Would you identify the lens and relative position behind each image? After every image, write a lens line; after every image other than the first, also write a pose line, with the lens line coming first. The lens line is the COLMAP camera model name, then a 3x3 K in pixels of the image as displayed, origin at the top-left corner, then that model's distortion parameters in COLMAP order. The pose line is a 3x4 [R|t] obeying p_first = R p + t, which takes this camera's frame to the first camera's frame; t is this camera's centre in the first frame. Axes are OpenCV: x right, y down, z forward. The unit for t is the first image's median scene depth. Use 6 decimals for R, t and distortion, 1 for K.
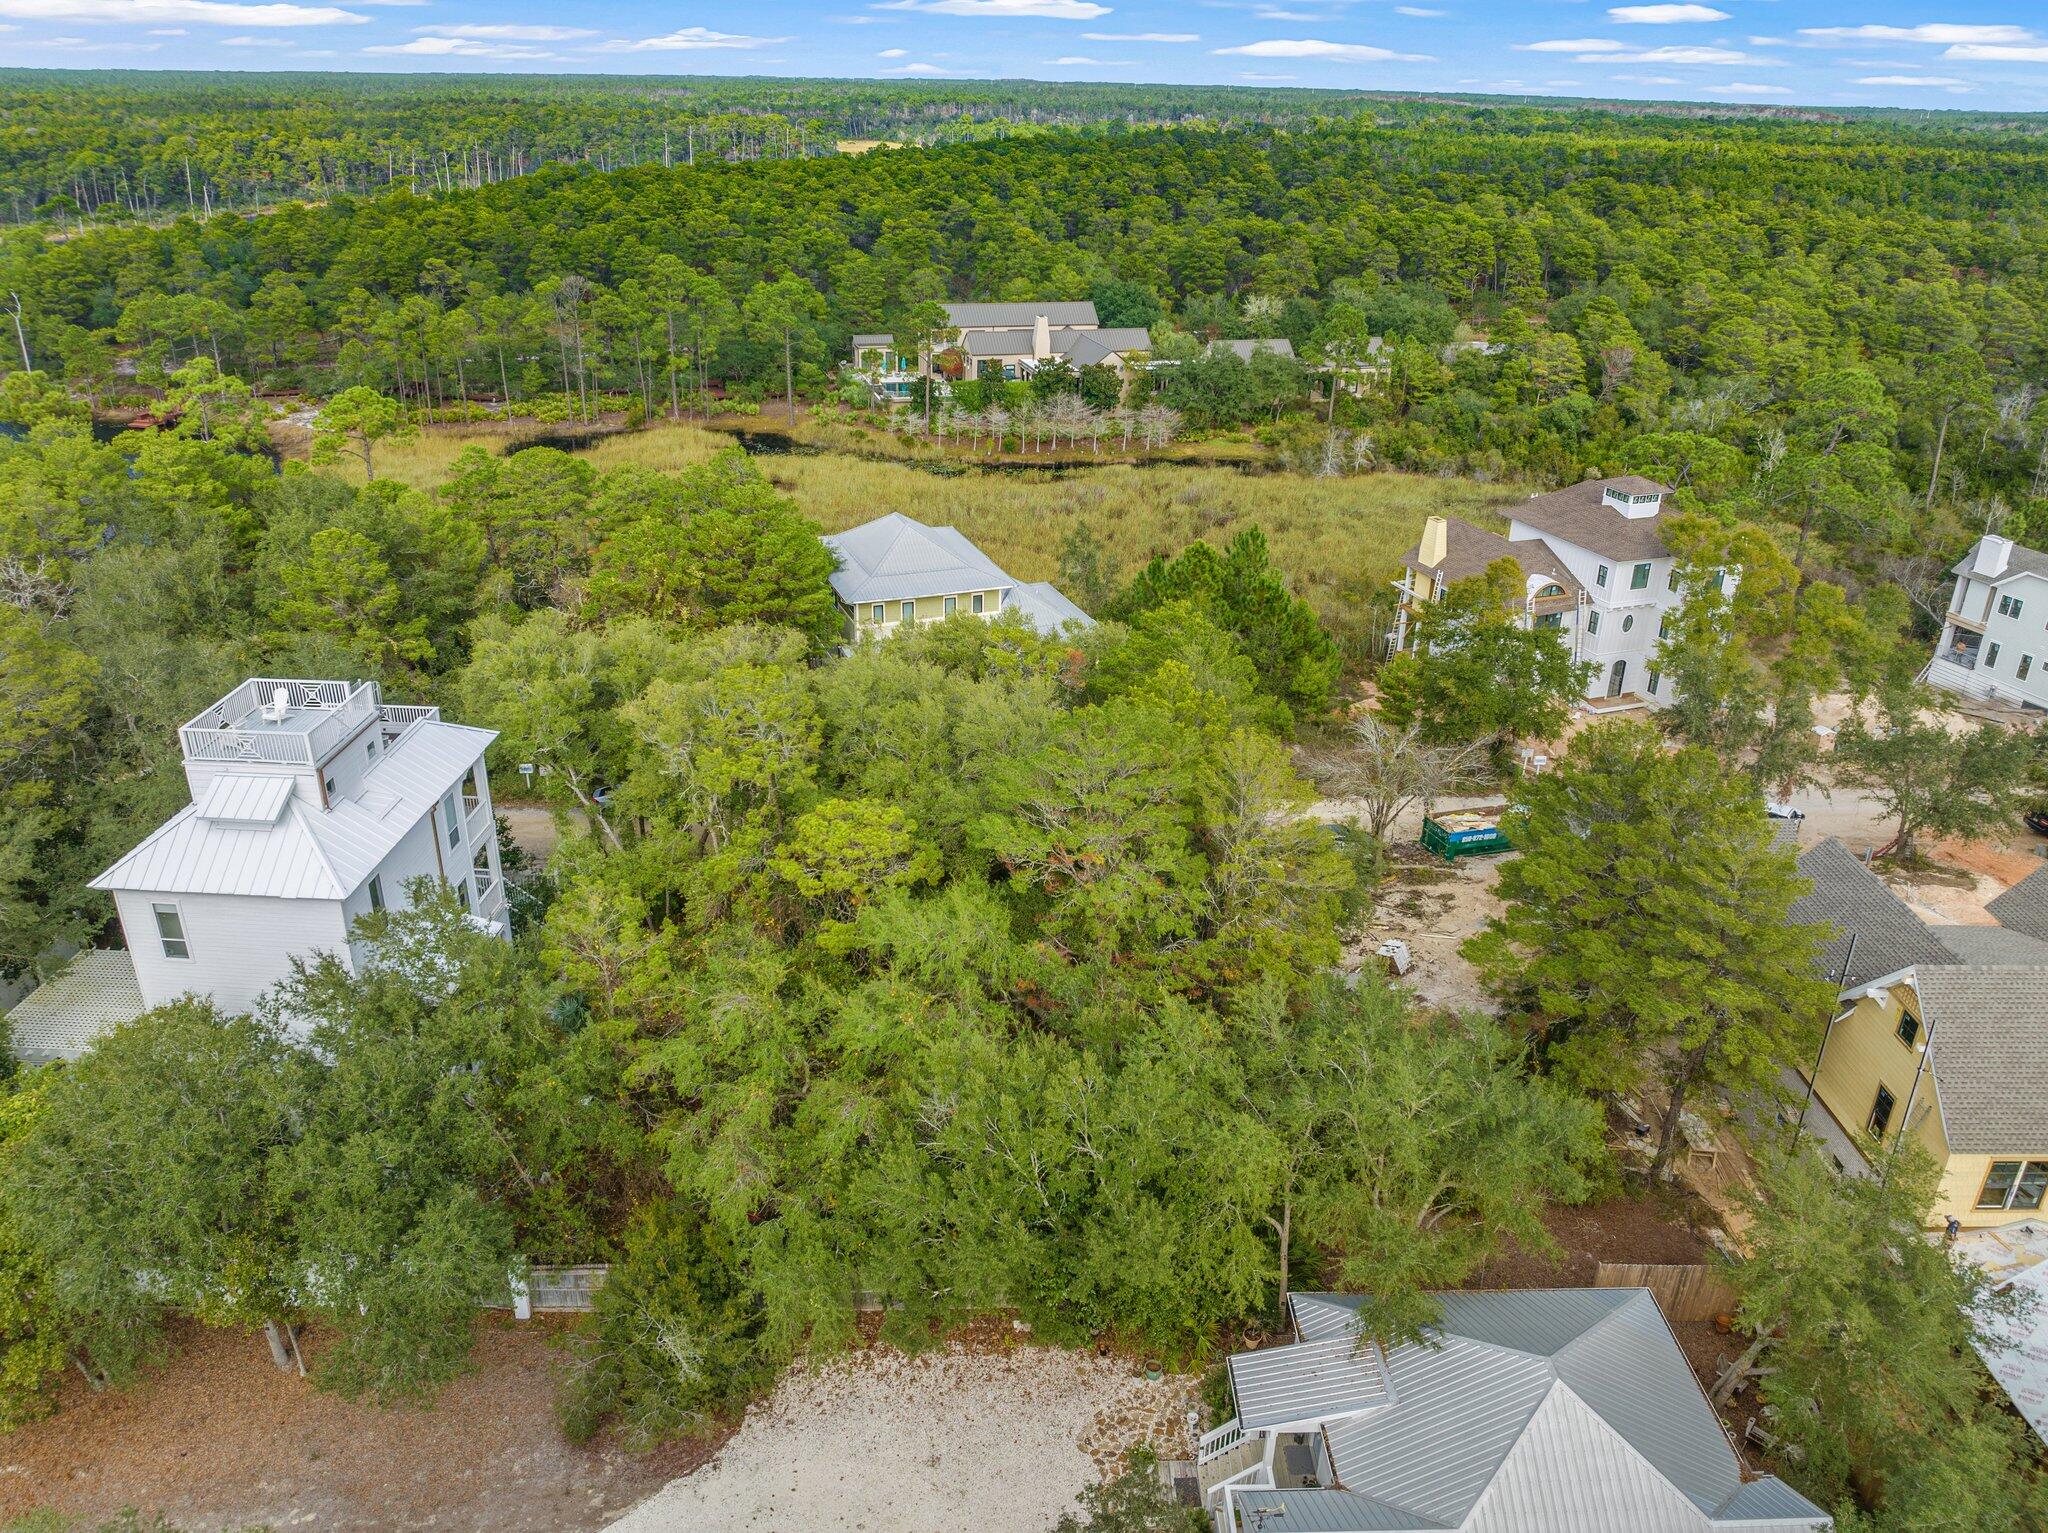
lens RADIAL K [[1450.8, 0, 1024.0], [0, 1450.8, 766.5], [0, 0, 1]] dist [-0.044866, 0.001763]
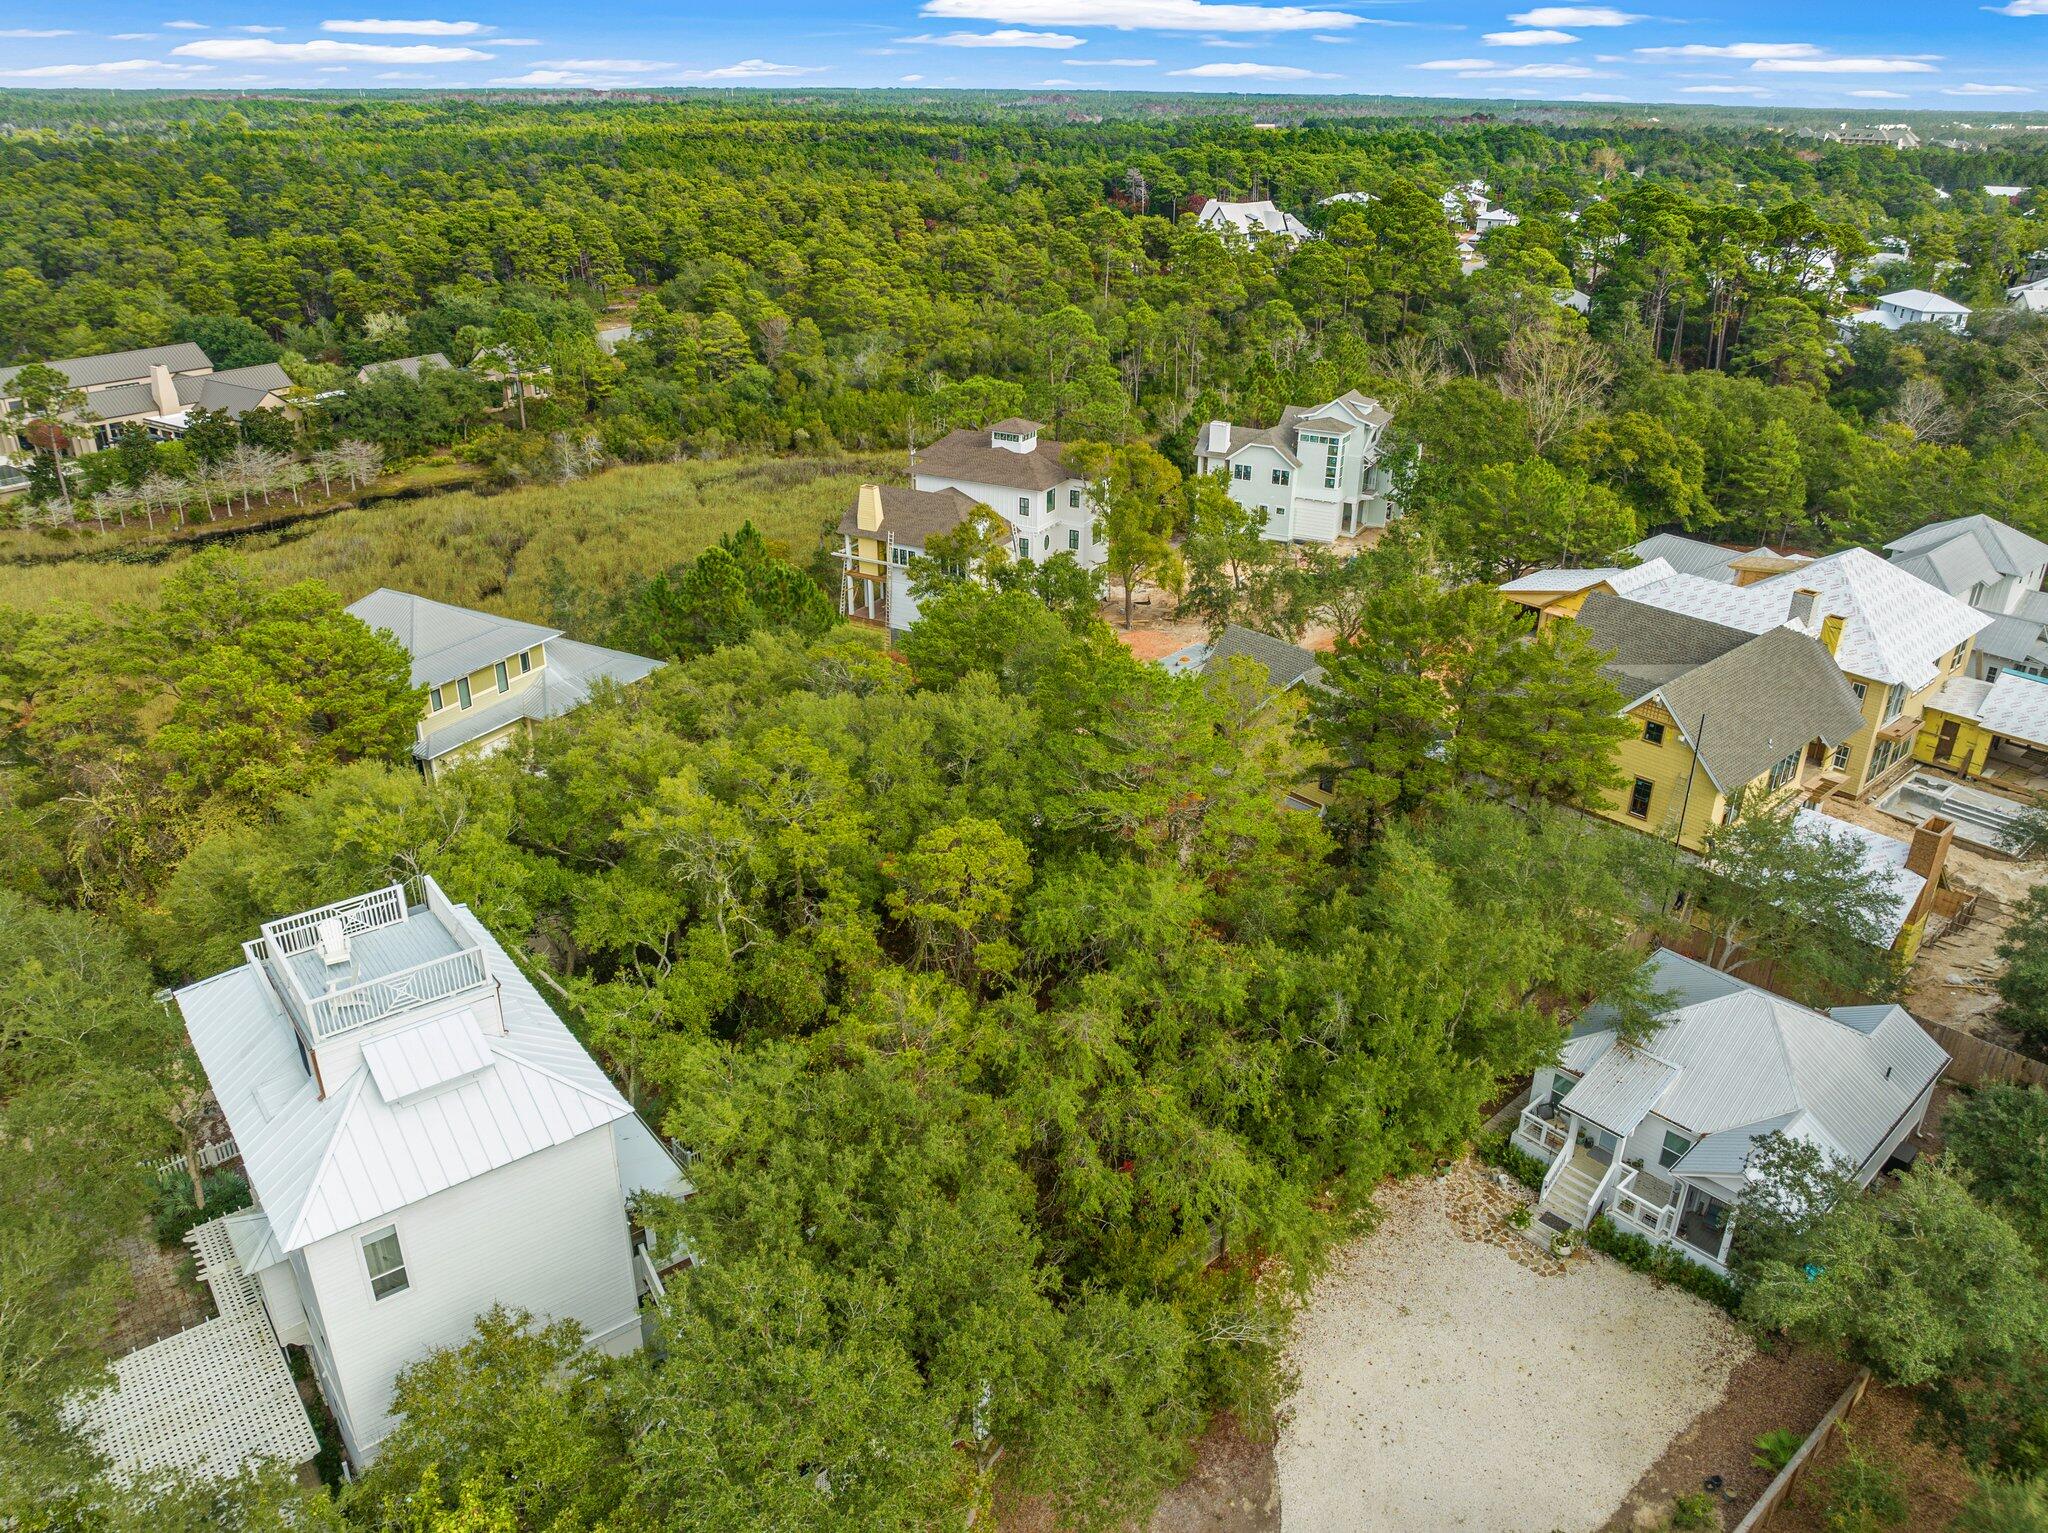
lens RADIAL K [[1422.3, 0, 1024.0], [0, 1422.3, 766.5], [0, 0, 1]] dist [-0.041965, -0.001582]
pose [[0.763132, -0.289207, 0.577917, -0.157767], [0.281673, 0.953713, 0.105321, -0.026040], [-0.581627, 0.082410, 0.809271, 0.044084]]
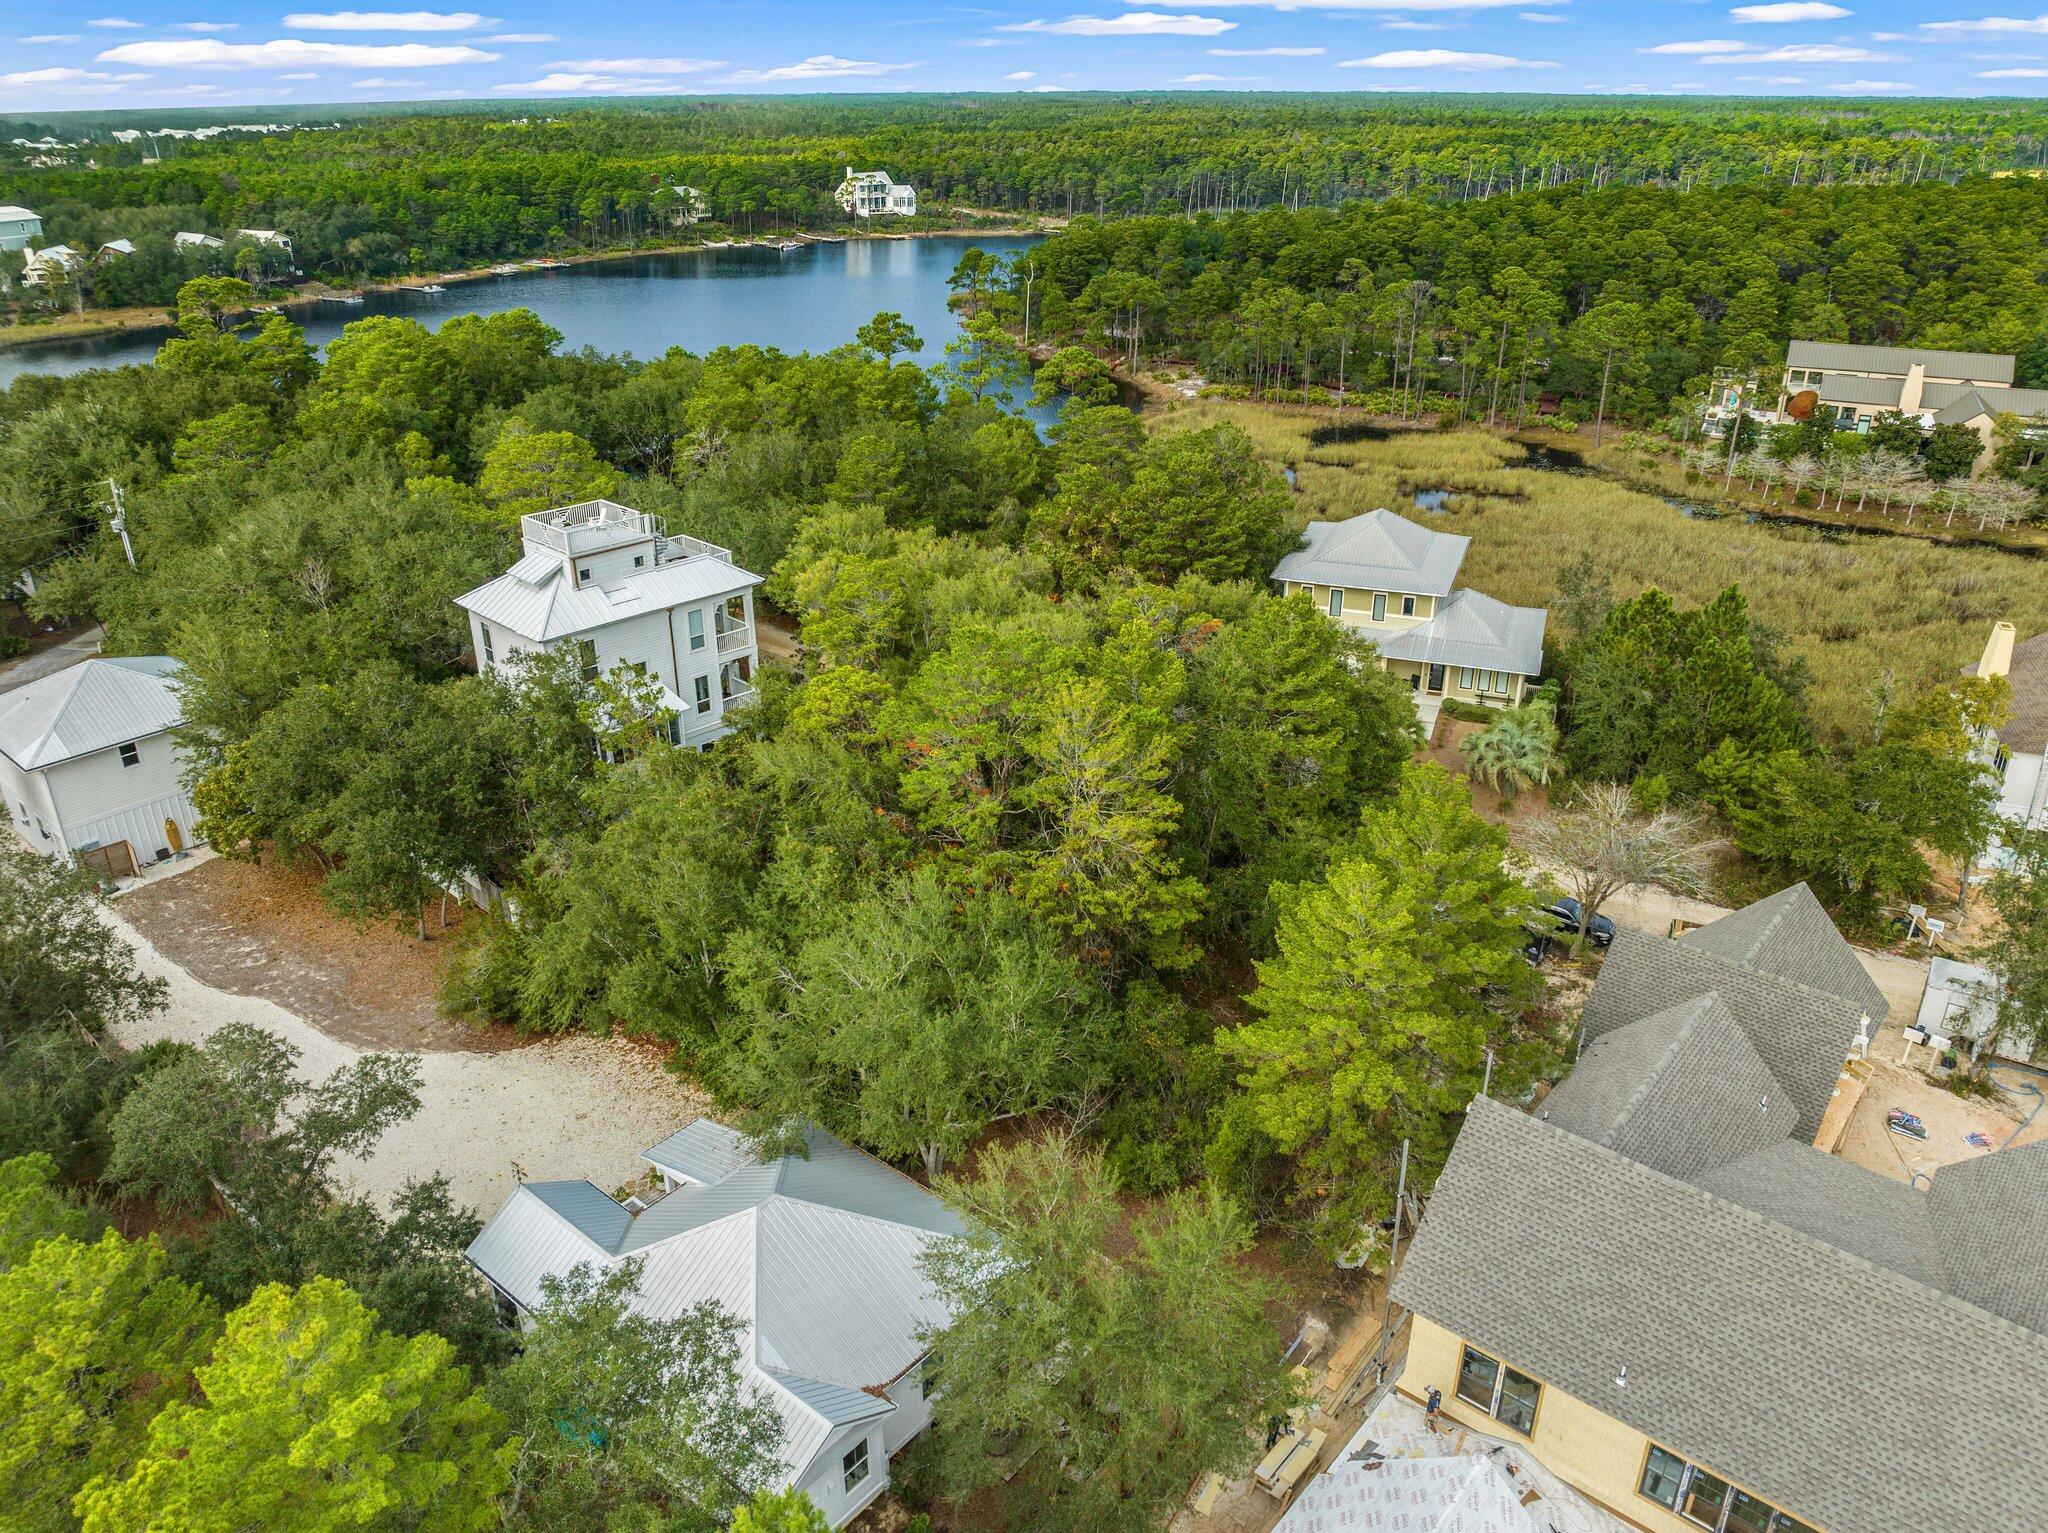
lens RADIAL K [[1422.3, 0, 1024.0], [0, 1422.3, 766.5], [0, 0, 1]] dist [-0.041965, -0.001582]
pose [[0.757418, 0.260559, -0.598688, 0.185628], [-0.262537, 0.961070, 0.086131, -0.009225], [0.597823, 0.091940, 0.796338, 0.030268]]
